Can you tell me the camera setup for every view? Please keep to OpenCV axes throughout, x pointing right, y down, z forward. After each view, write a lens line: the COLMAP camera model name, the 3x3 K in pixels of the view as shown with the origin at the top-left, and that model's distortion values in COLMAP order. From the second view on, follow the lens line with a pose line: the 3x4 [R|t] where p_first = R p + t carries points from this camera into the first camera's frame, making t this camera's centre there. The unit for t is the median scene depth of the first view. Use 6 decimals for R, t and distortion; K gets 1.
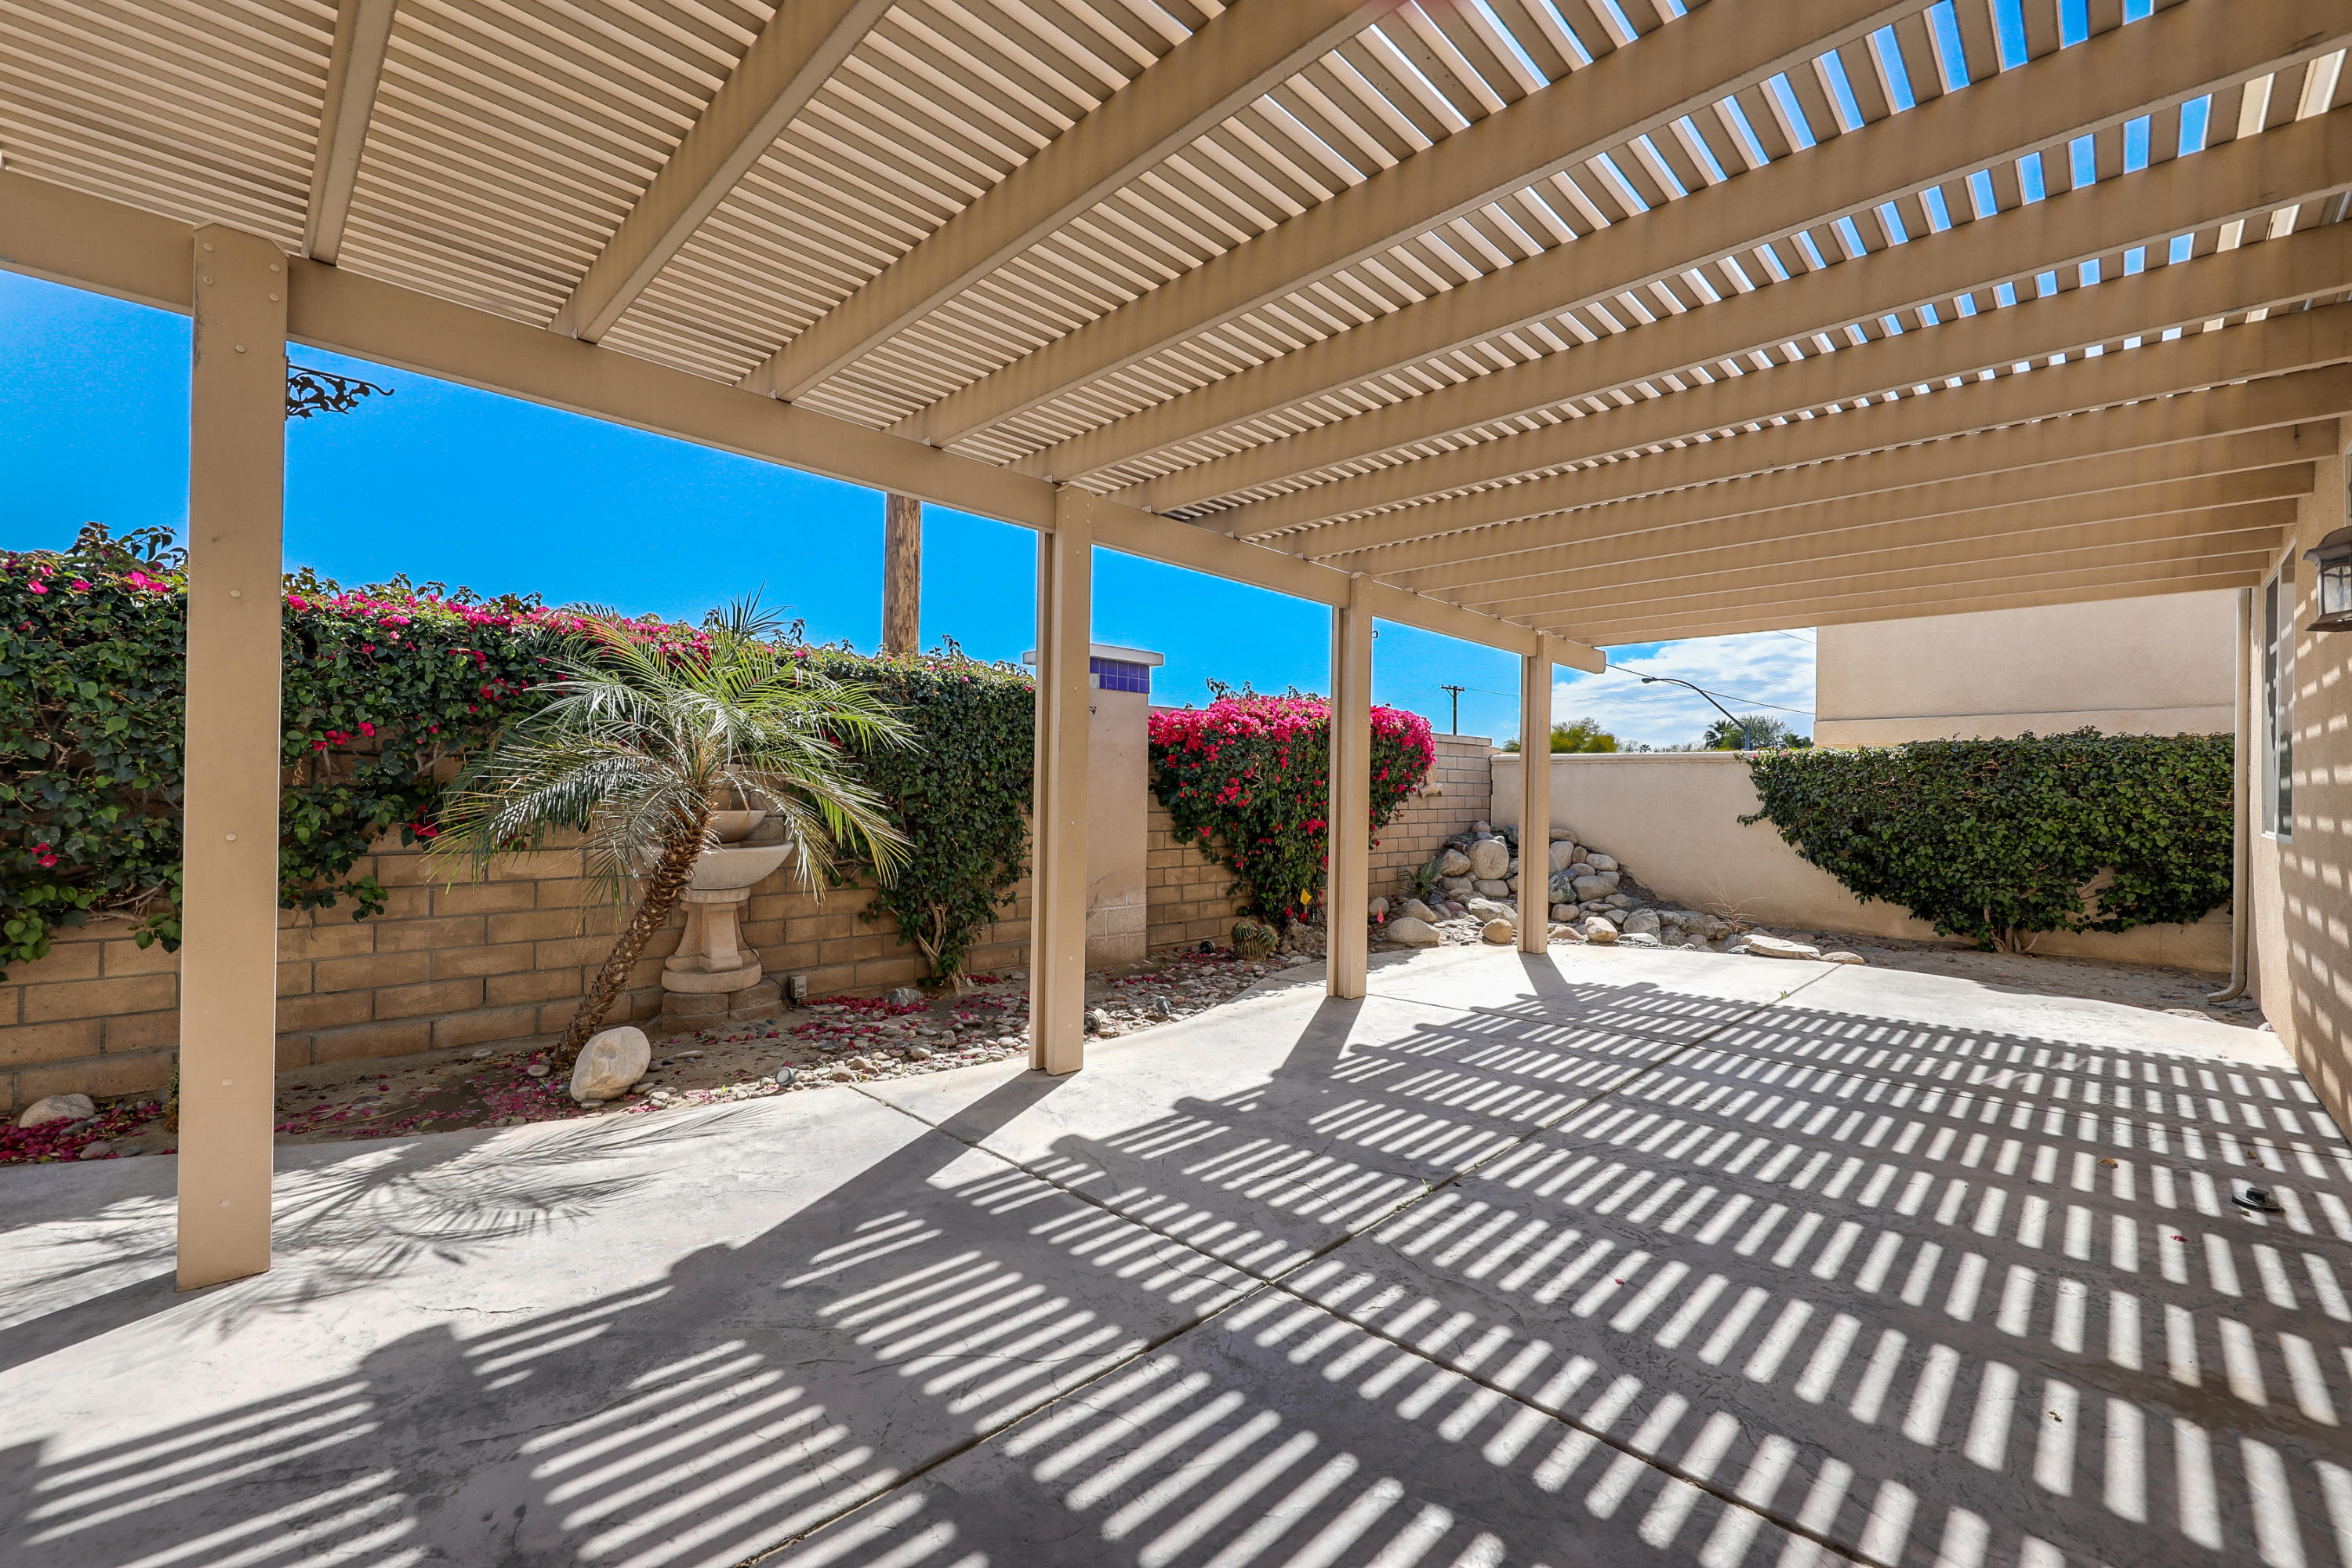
lens RADIAL K [[947.4, 0, 1191.9], [0, 947.4, 781.3], [0, 0, 1]] dist [0.004087, -0.000489]
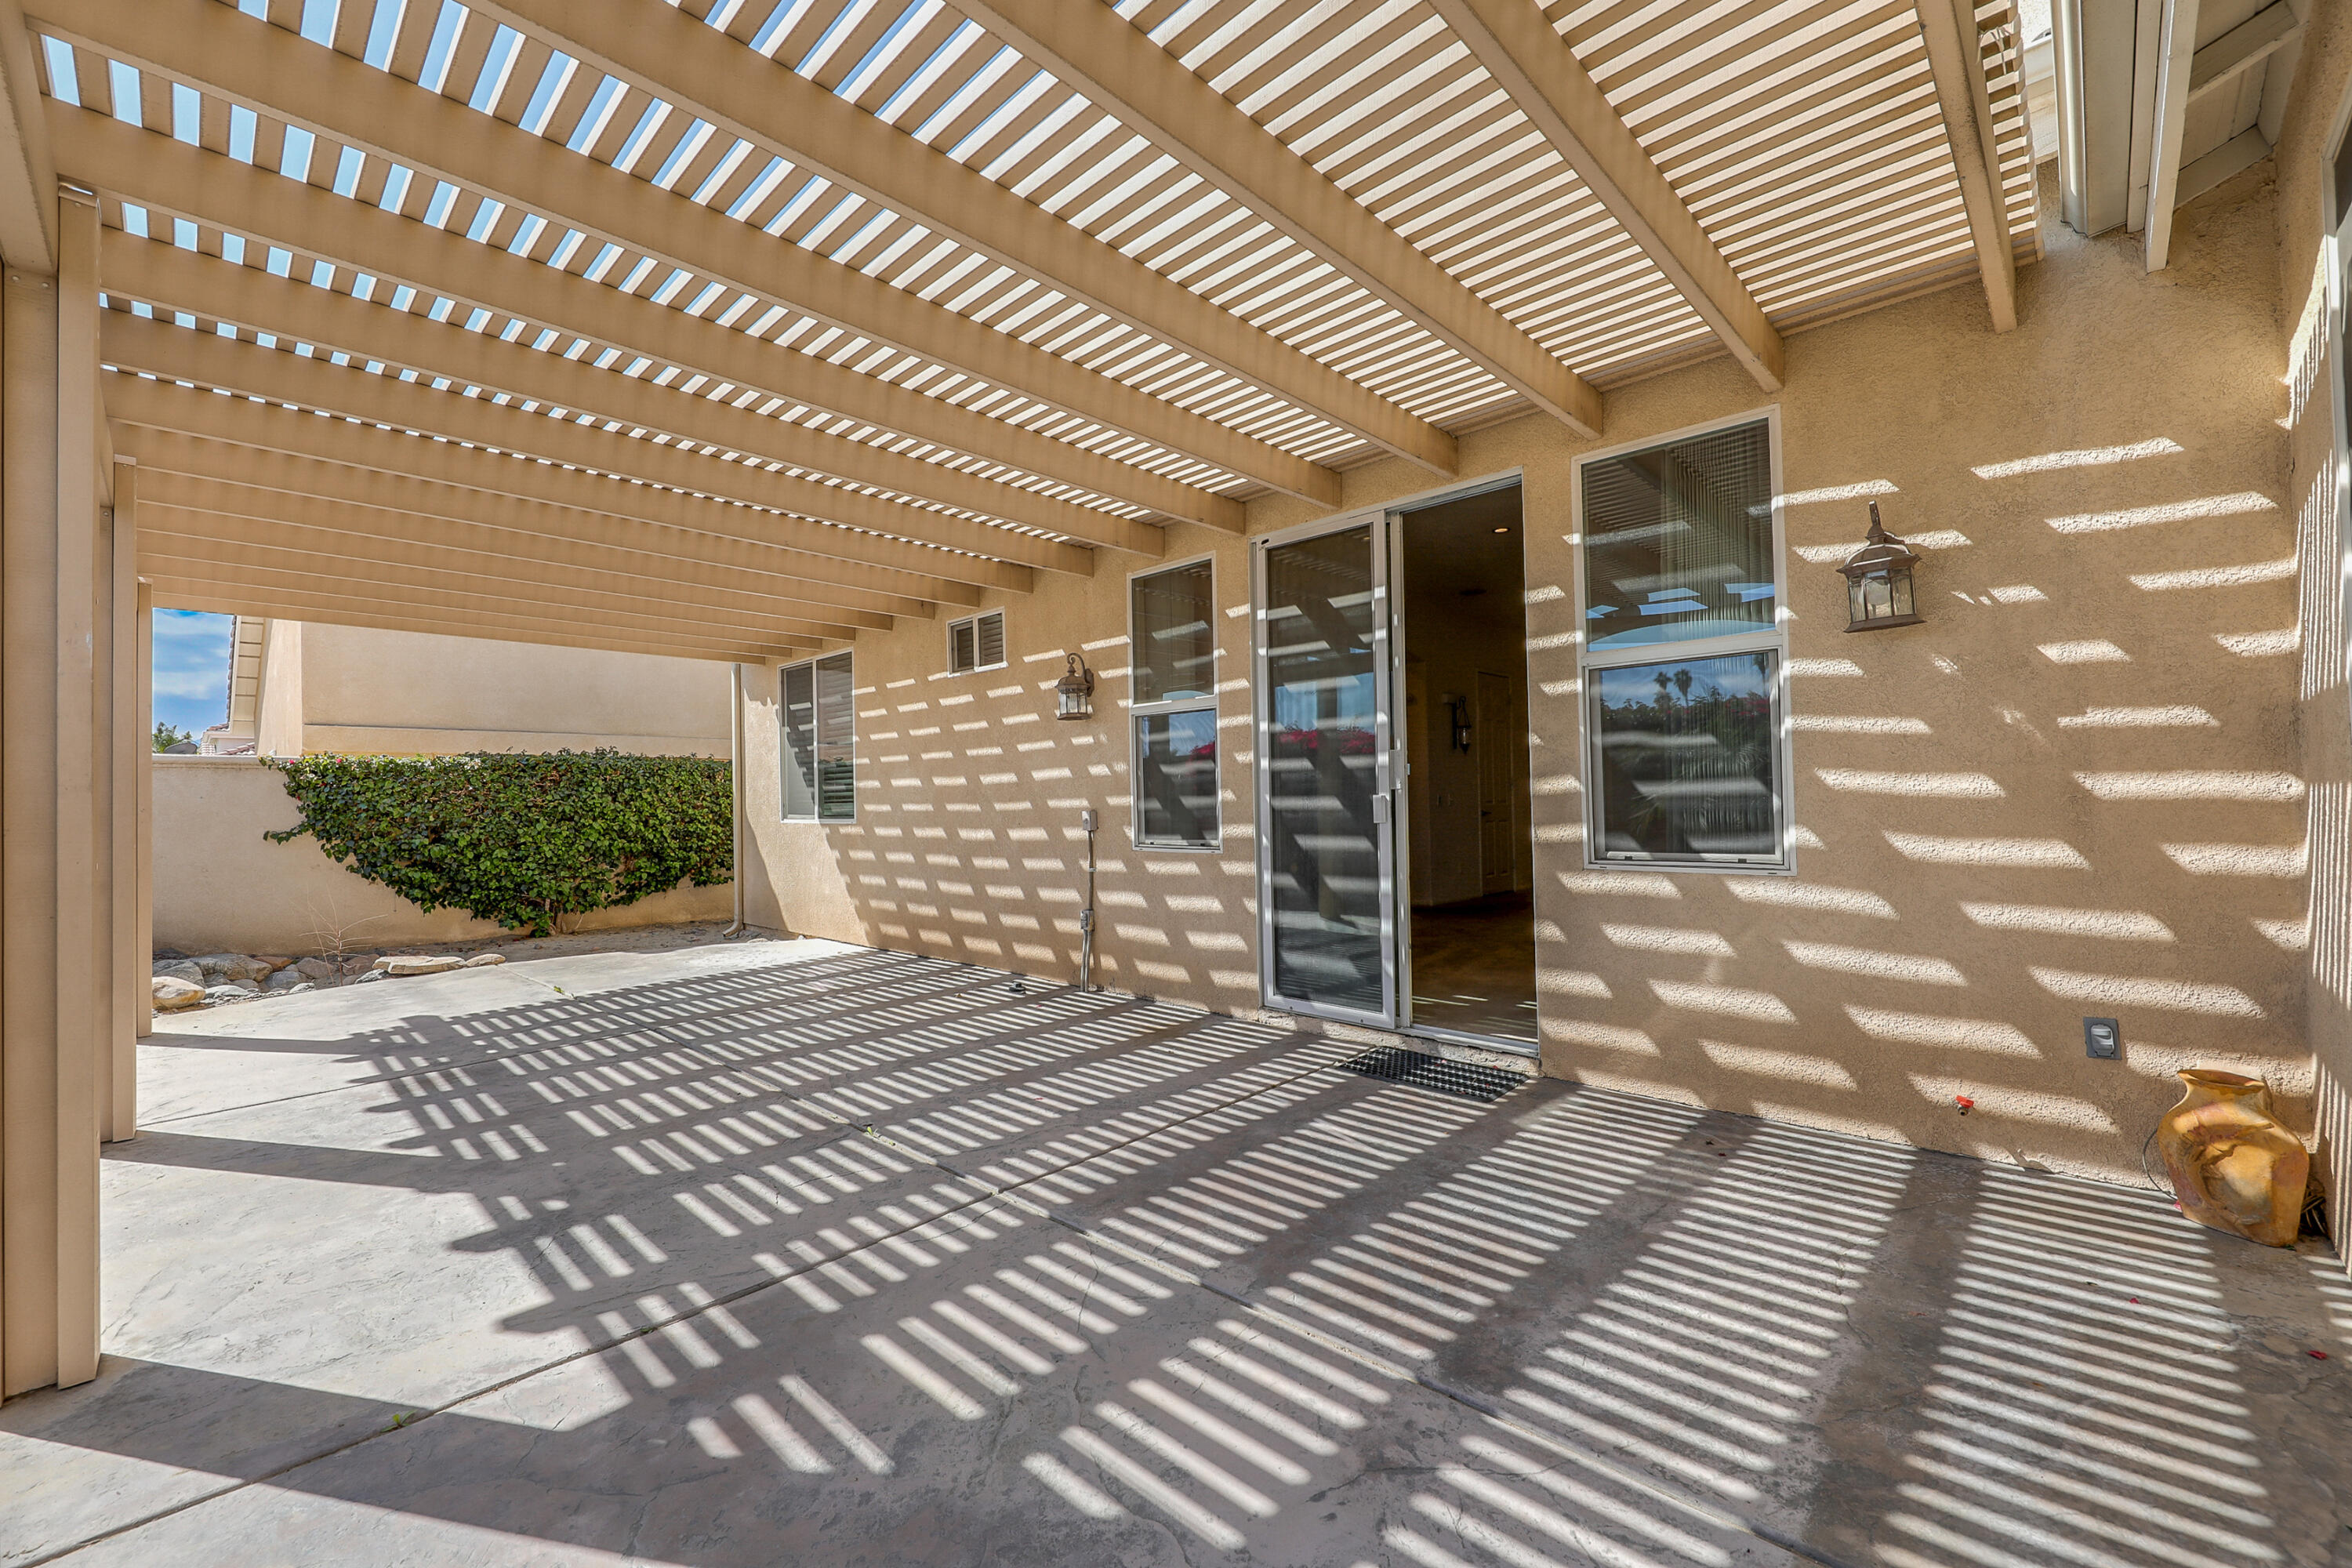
lens RADIAL K [[947.4, 0, 1189.0], [0, 947.4, 784.8], [0, 0, 1]] dist [0.004087, -0.000489]
pose [[-0.005570, 0.003121, 0.999980, -0.726584], [0.005699, 0.999979, -0.003090, 0.003930], [-0.999968, 0.005682, -0.005588, 0.480516]]
